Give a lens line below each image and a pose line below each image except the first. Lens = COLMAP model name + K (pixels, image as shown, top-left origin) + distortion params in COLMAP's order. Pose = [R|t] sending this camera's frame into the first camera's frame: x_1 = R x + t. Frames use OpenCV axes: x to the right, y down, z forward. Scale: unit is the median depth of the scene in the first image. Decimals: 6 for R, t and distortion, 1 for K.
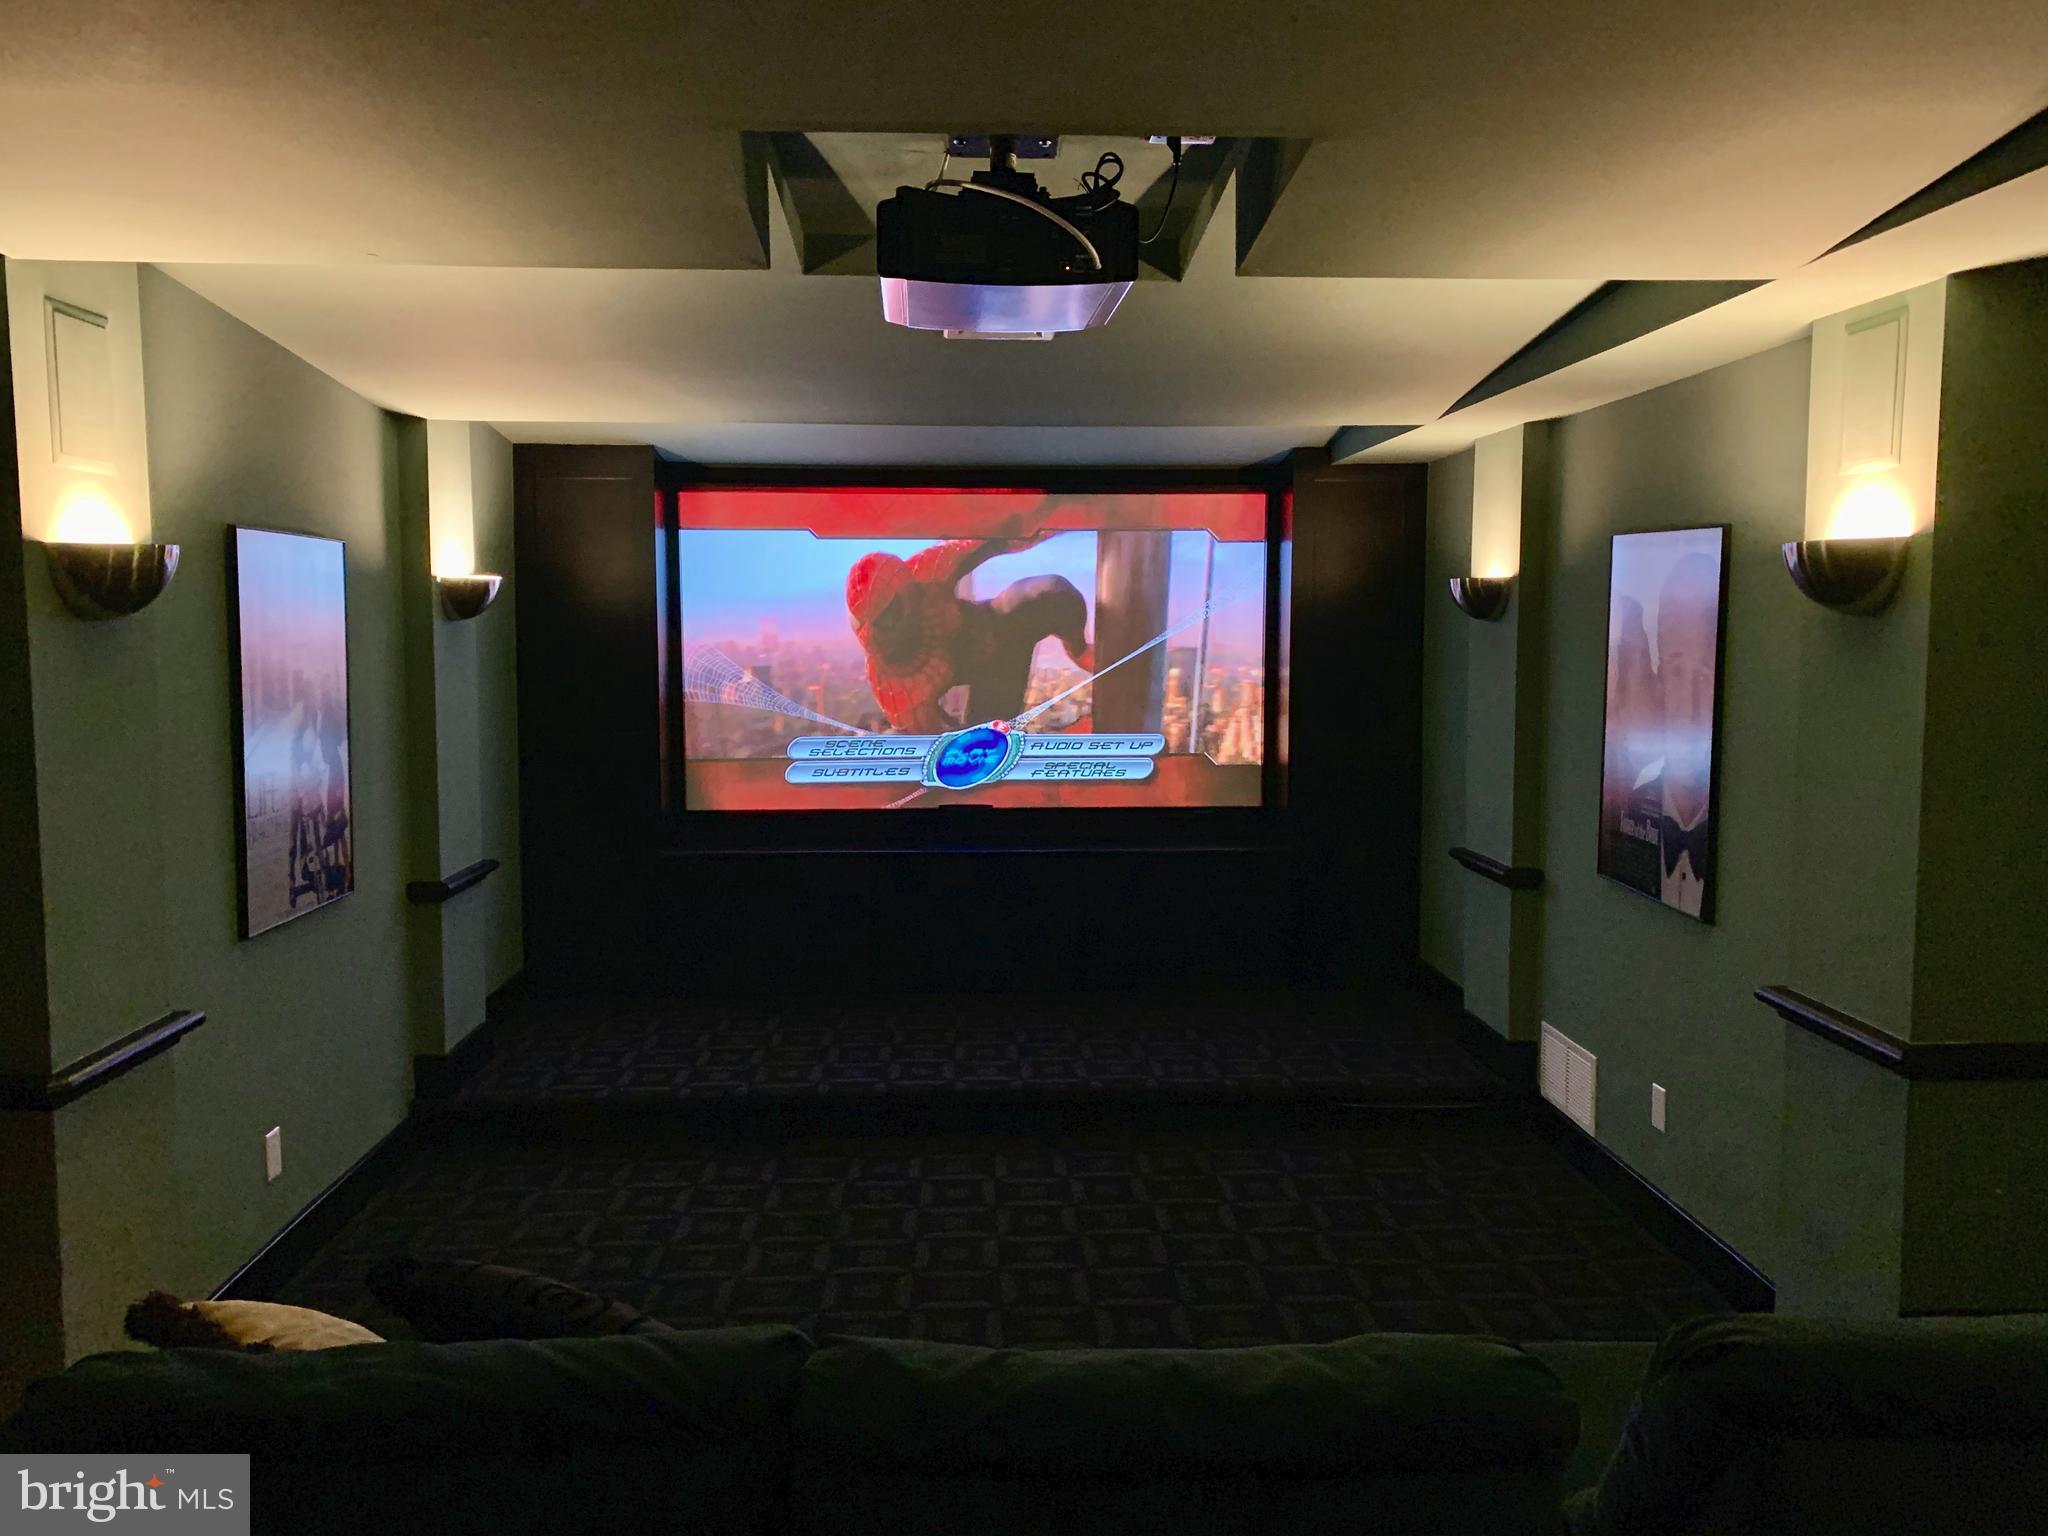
lens RADIAL K [[1590.5, 0, 989.7], [0, 1590.5, 758.4], [0, 0, 1]] dist [0.012439, 0.003302]
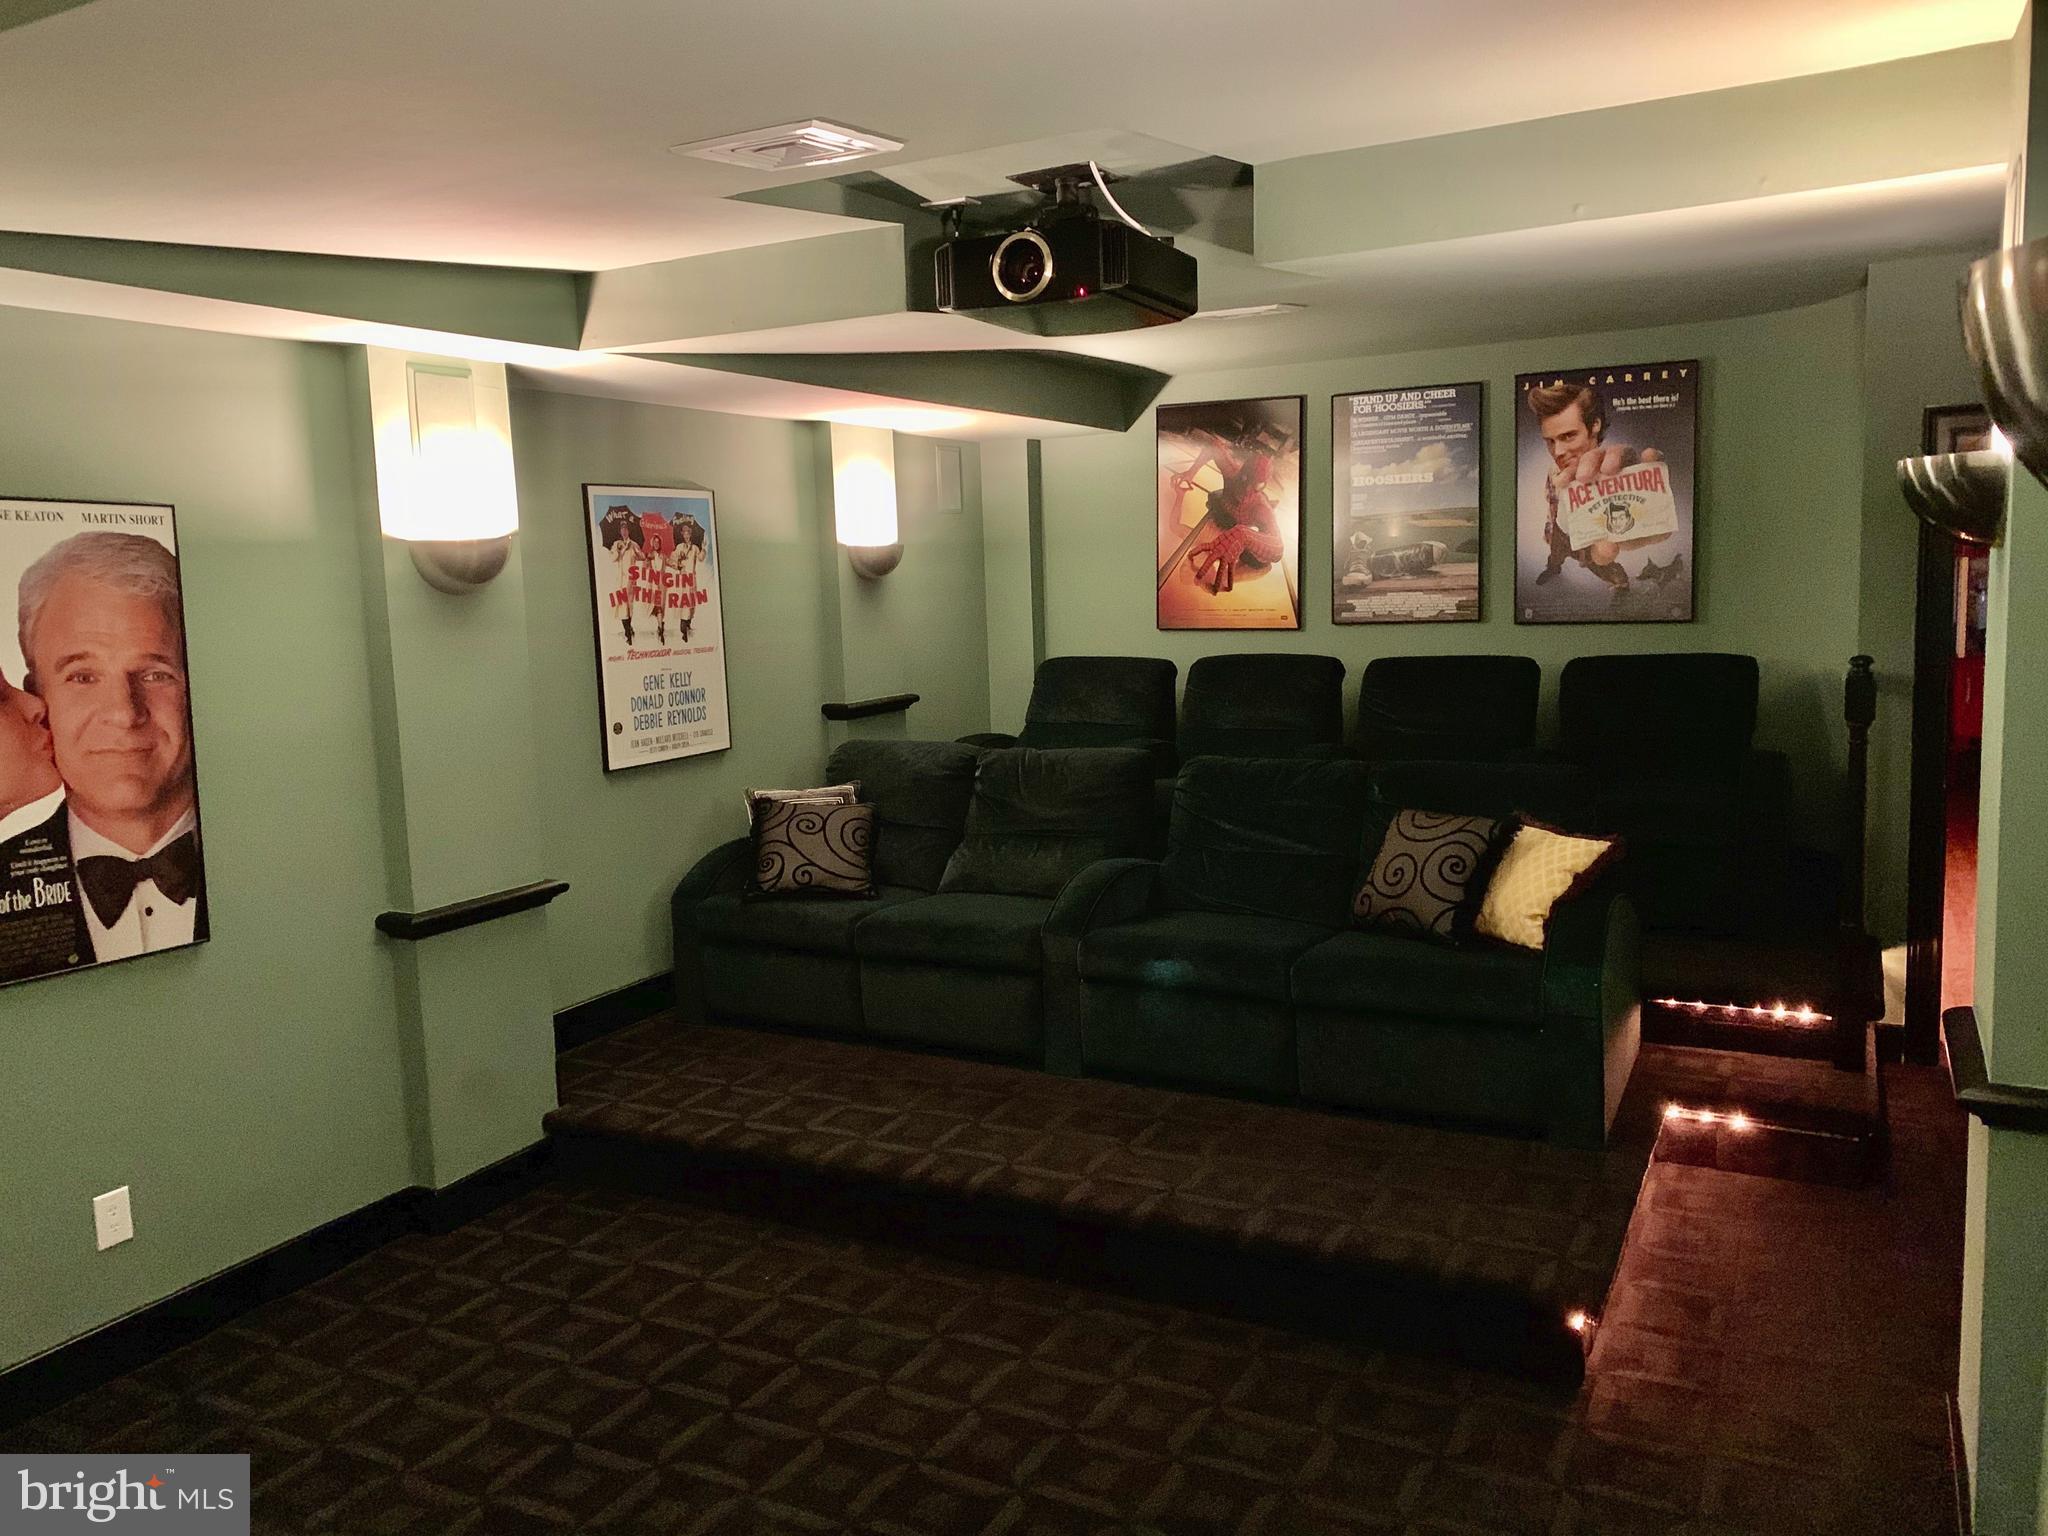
lens RADIAL K [[1590.5, 0, 989.7], [0, 1590.5, 758.4], [0, 0, 1]] dist [0.012439, 0.003302]
pose [[-0.867013, -0.028624, 0.497462, -0.374261], [0.077211, 0.978573, 0.190877, -0.133432], [-0.492266, 0.203902, -0.846226, 1.473532]]
